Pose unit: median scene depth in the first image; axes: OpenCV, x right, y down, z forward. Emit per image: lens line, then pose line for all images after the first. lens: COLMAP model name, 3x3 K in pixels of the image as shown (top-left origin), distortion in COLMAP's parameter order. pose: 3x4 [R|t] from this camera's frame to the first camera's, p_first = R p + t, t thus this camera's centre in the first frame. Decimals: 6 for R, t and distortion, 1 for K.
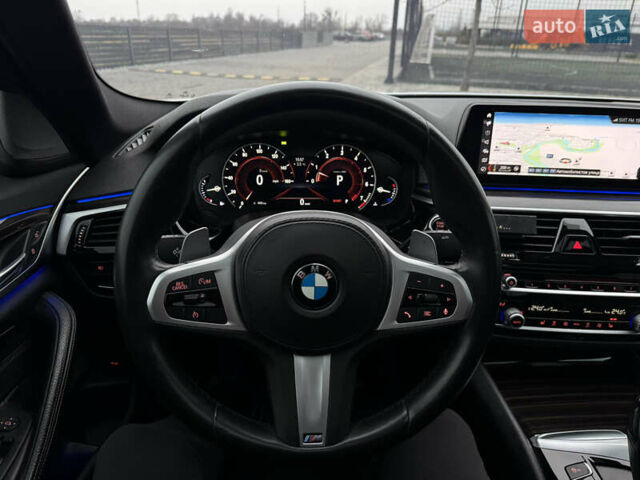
lens RADIAL K [[465.4, 0, 320.0], [0, 465.4, 240.0], [0, 0, 1]] dist [0.007969, -0.005341]
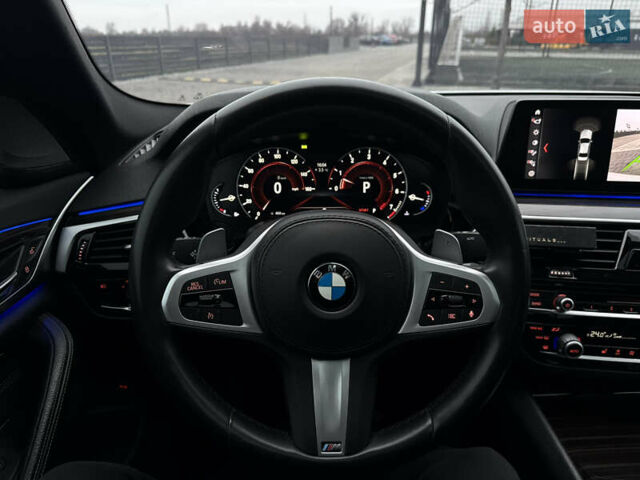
lens RADIAL K [[465.4, 0, 320.0], [0, 465.4, 240.0], [0, 0, 1]] dist [0.007969, -0.005341]
pose [[0.998338, -0.002594, -0.057574, 0.004531], [0.002022, 0.999948, -0.009996, -0.018547], [0.057597, 0.009863, 0.998291, 0.102530]]
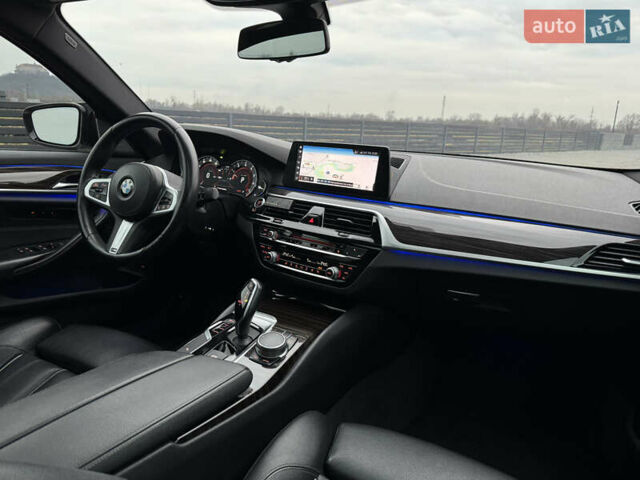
lens RADIAL K [[465.4, 0, 320.0], [0, 465.4, 240.0], [0, 0, 1]] dist [0.007969, -0.005341]
pose [[0.830369, 0.151366, -0.536260, 1.351985], [-0.248724, 0.961886, -0.113632, 0.237254], [0.498621, 0.227737, 0.836369, -0.330973]]
